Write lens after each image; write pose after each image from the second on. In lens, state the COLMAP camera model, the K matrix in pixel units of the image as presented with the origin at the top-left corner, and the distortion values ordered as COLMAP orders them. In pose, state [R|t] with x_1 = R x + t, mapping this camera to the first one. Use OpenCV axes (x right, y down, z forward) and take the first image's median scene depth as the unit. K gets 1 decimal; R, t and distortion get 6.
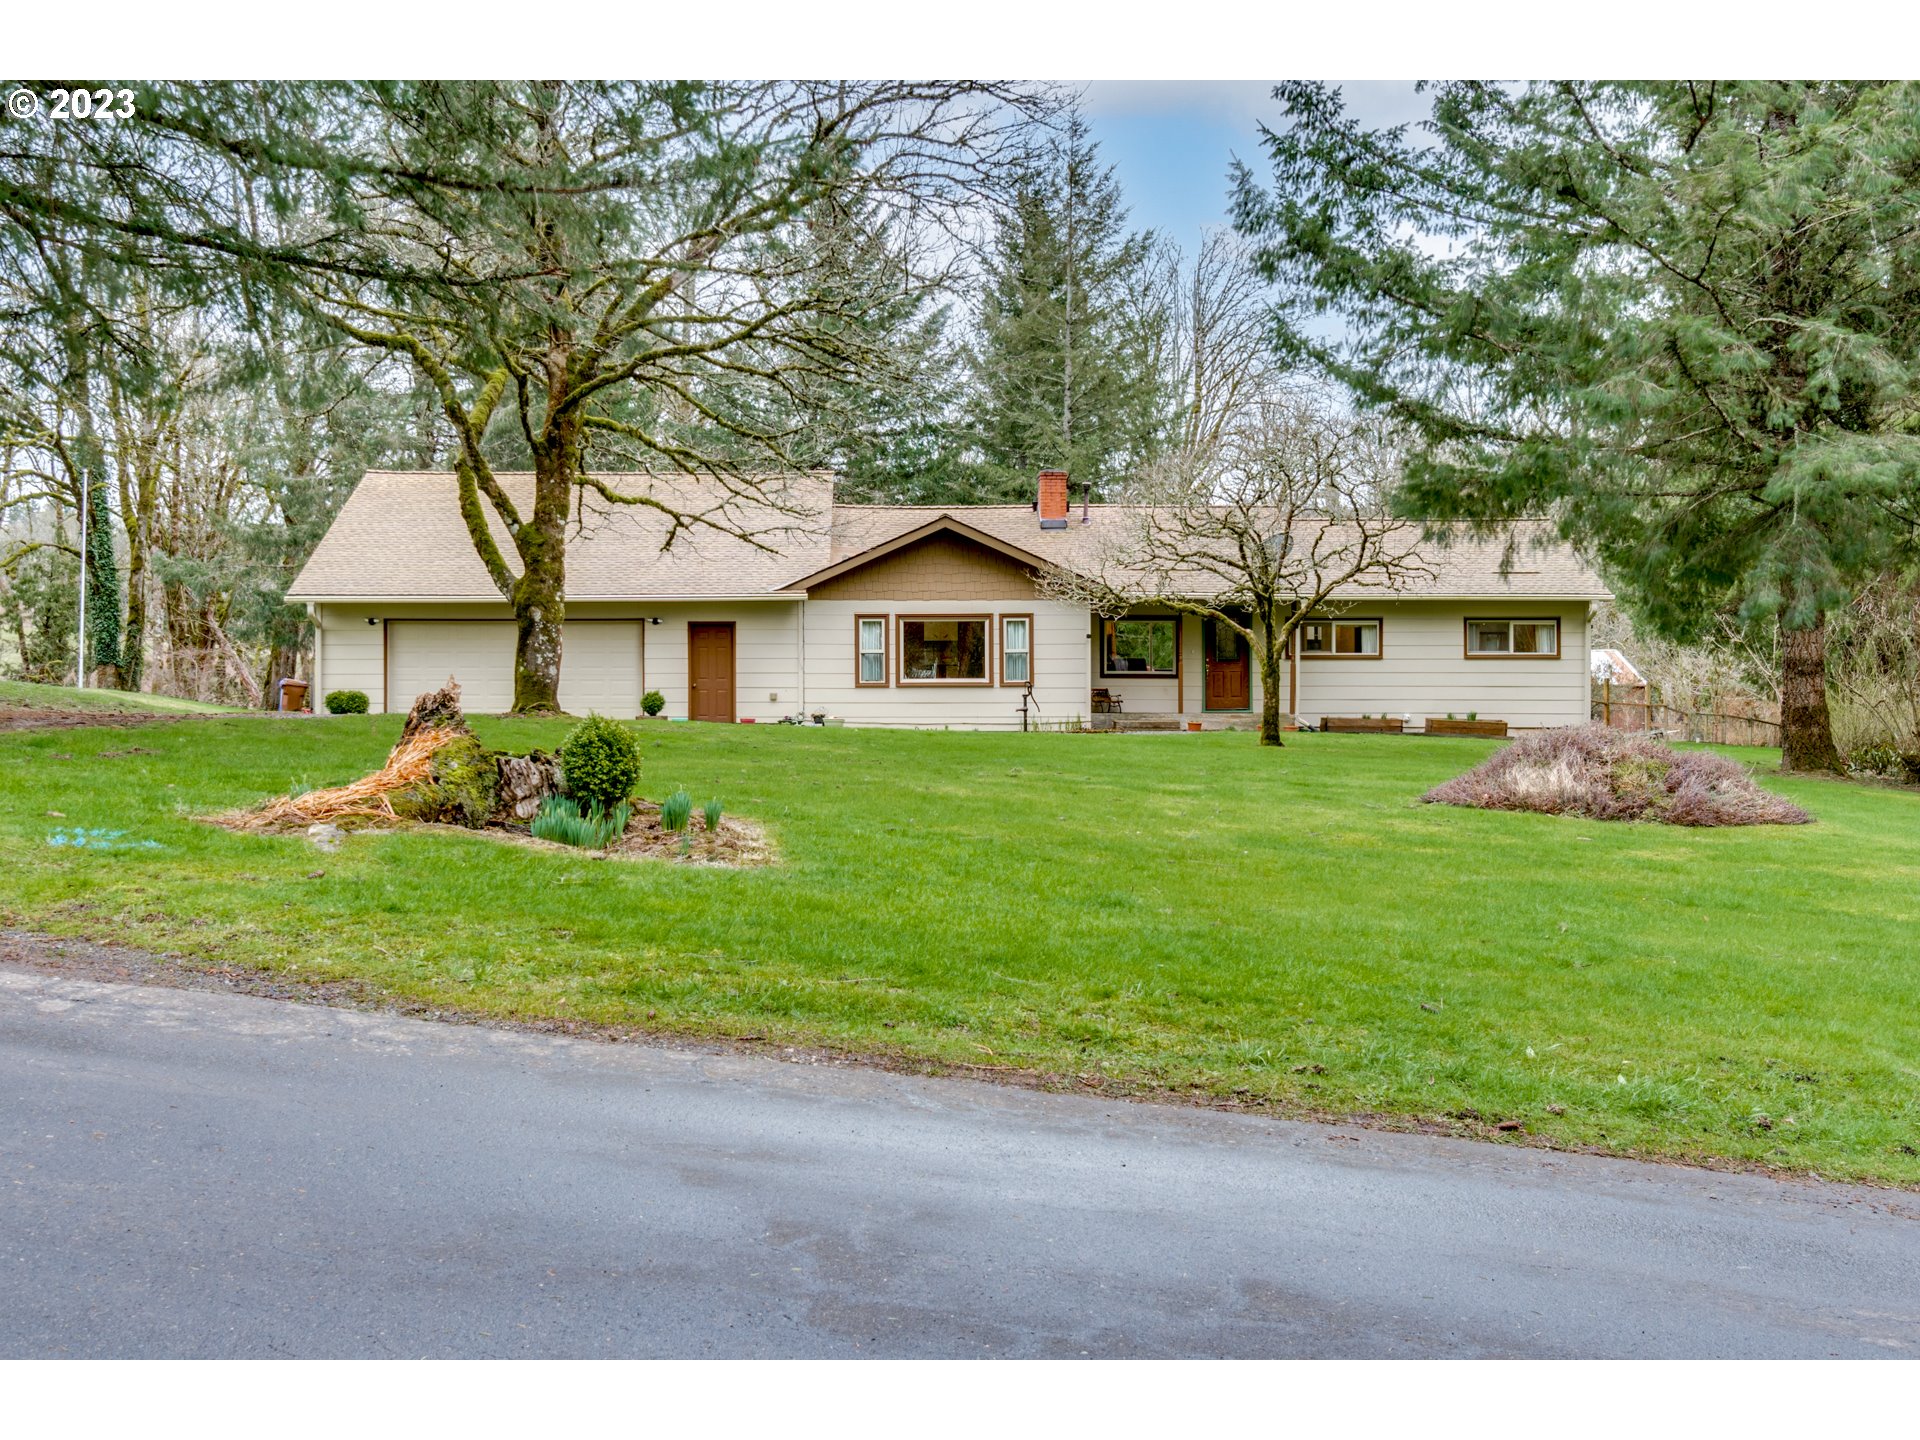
lens RADIAL K [[2271.7, 0, 960.0], [0, 2271.7, 720.0], [0, 0, 1]] dist [-0.132308, -0.009456]
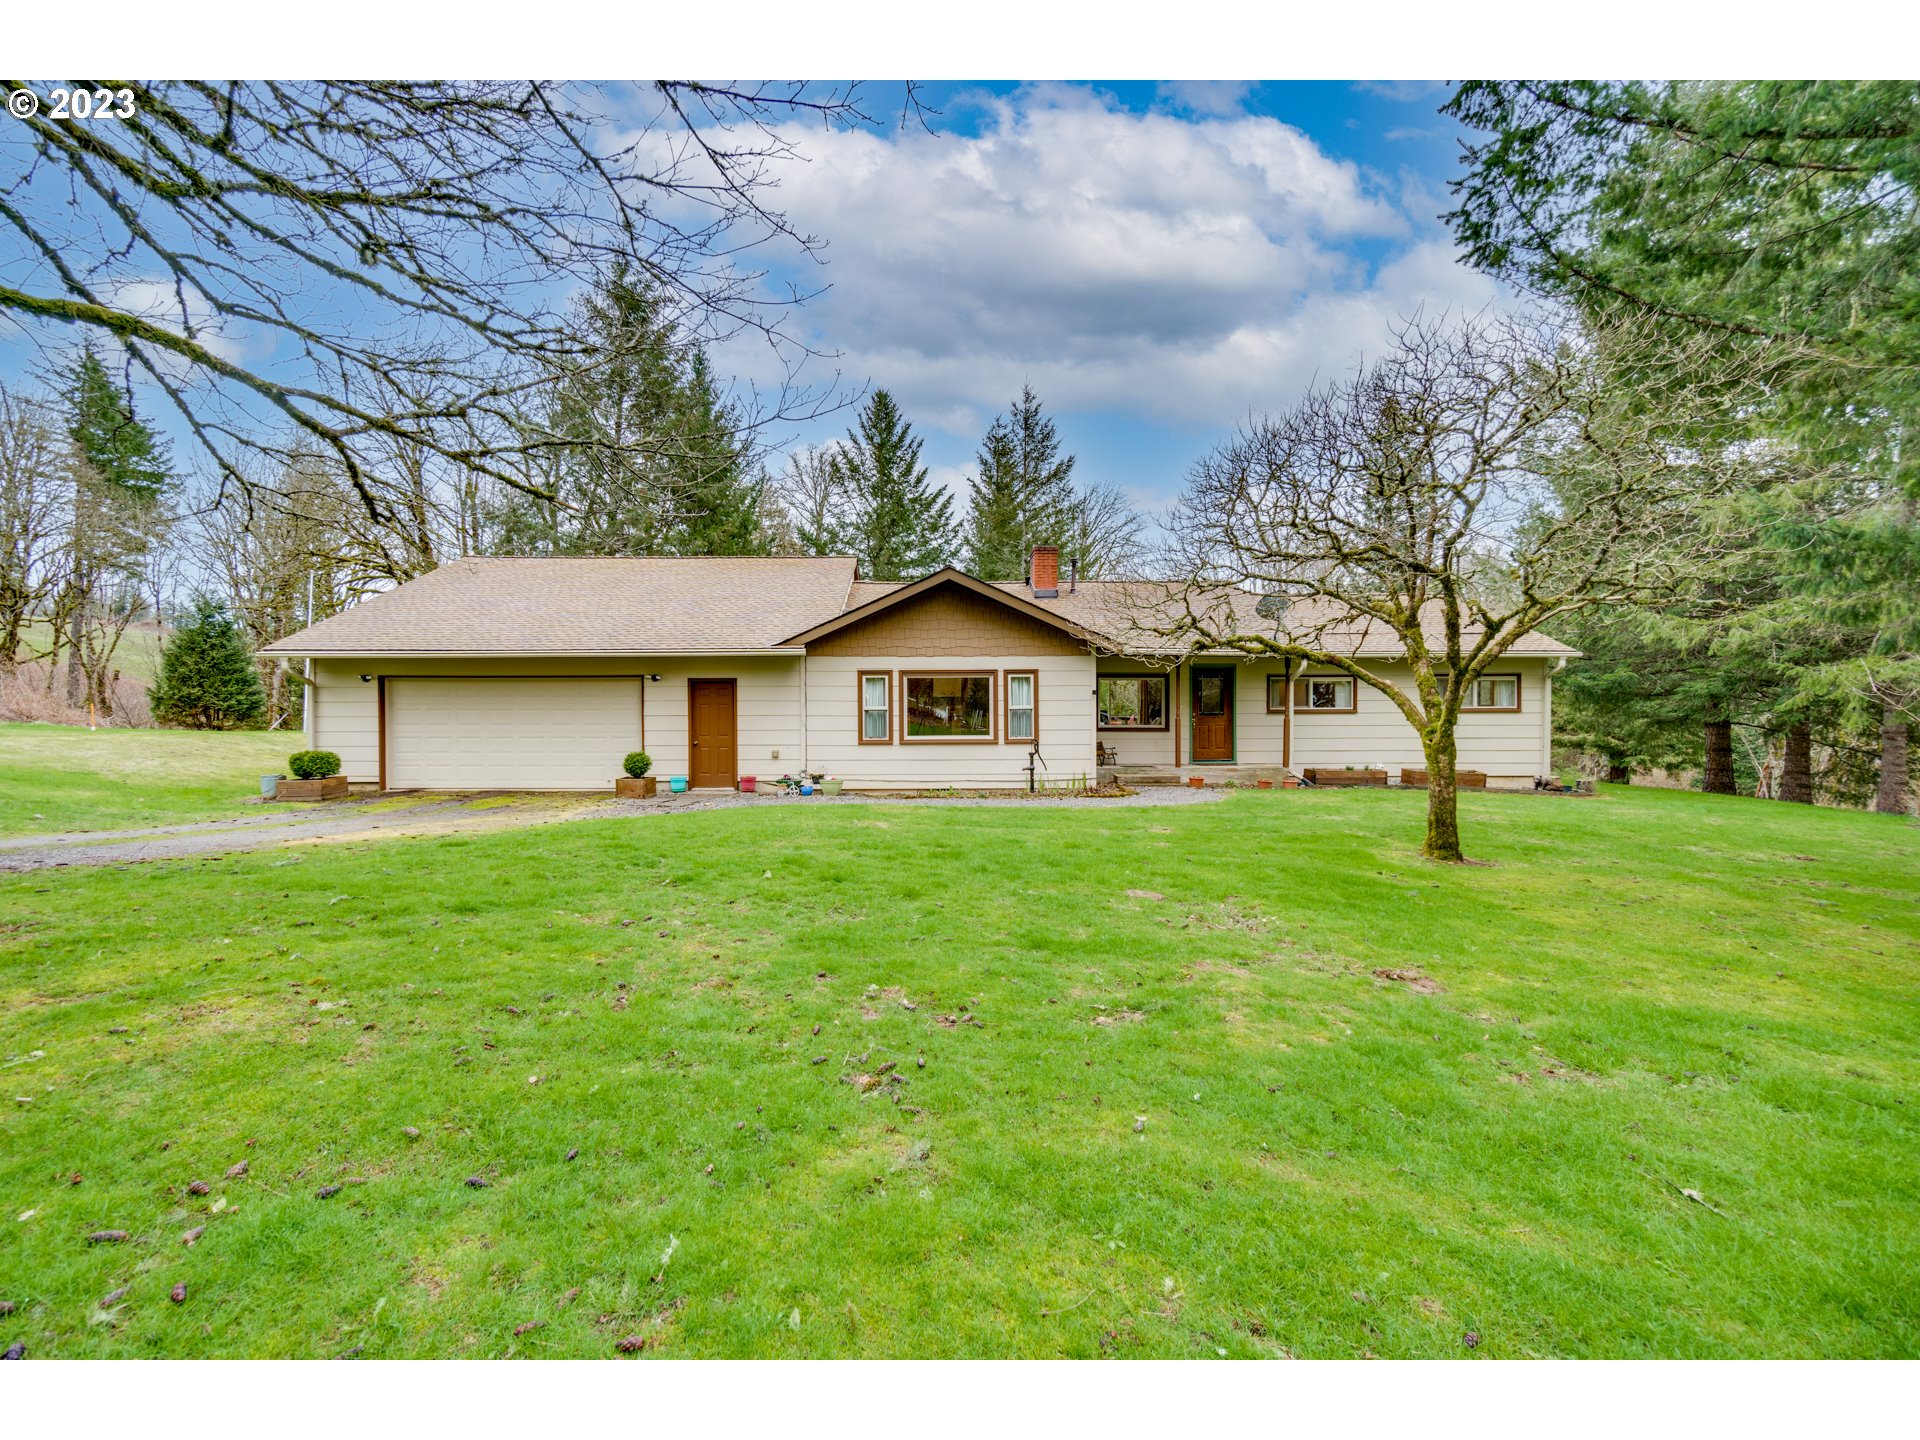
lens RADIAL K [[830.1, 0, 941.6], [0, 830.1, 710.8], [0, 0, 1]] dist [-0.002616, -0.000850]
pose [[0.999774, -0.001621, -0.021188, -0.002201], [0.001274, 0.999865, -0.016406, -0.023030], [0.021212, 0.016375, 0.999641, 0.637015]]
